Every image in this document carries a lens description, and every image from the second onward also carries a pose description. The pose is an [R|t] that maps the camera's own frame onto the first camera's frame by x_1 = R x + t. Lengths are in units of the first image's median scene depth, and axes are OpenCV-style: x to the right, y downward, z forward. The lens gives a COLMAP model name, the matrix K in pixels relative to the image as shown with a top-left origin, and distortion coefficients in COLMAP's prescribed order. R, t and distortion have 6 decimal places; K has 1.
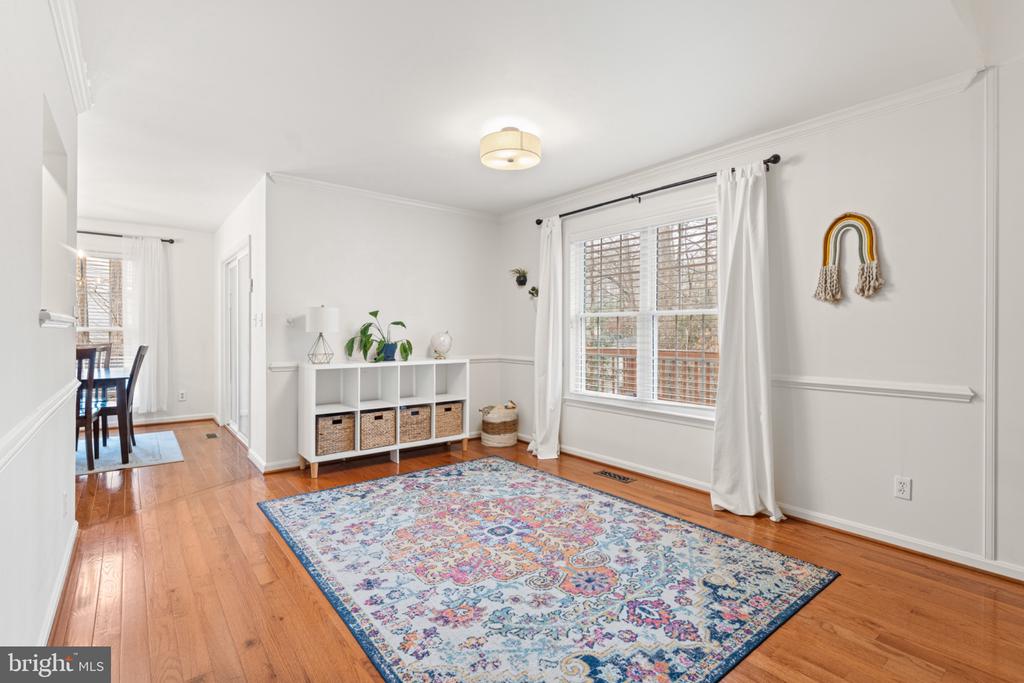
lens RADIAL K [[479.2, 0, 509.7], [0, 479.2, 332.0], [0, 0, 1]] dist [0.013319, -0.000663]
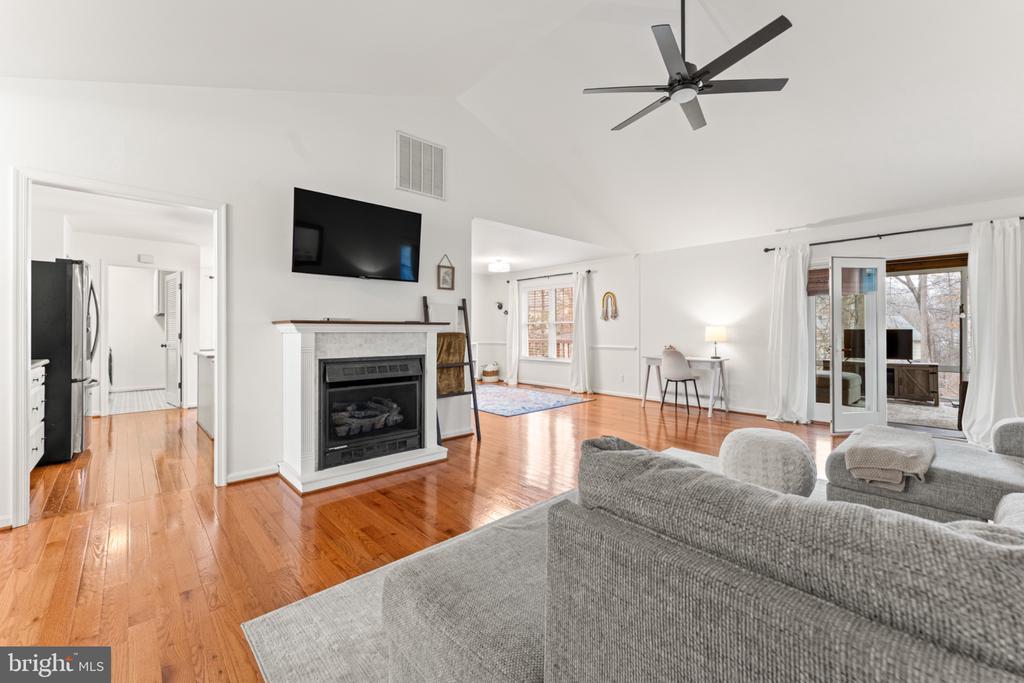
lens RADIAL K [[409.6, 0, 509.9], [0, 409.6, 328.0], [0, 0, 1]] dist [0.004342, -0.000016]
pose [[0.997212, -0.003582, 0.074534, -0.079901], [0.004225, 0.999955, -0.008467, 0.004140], [-0.074500, 0.008758, 0.997183, -0.980927]]
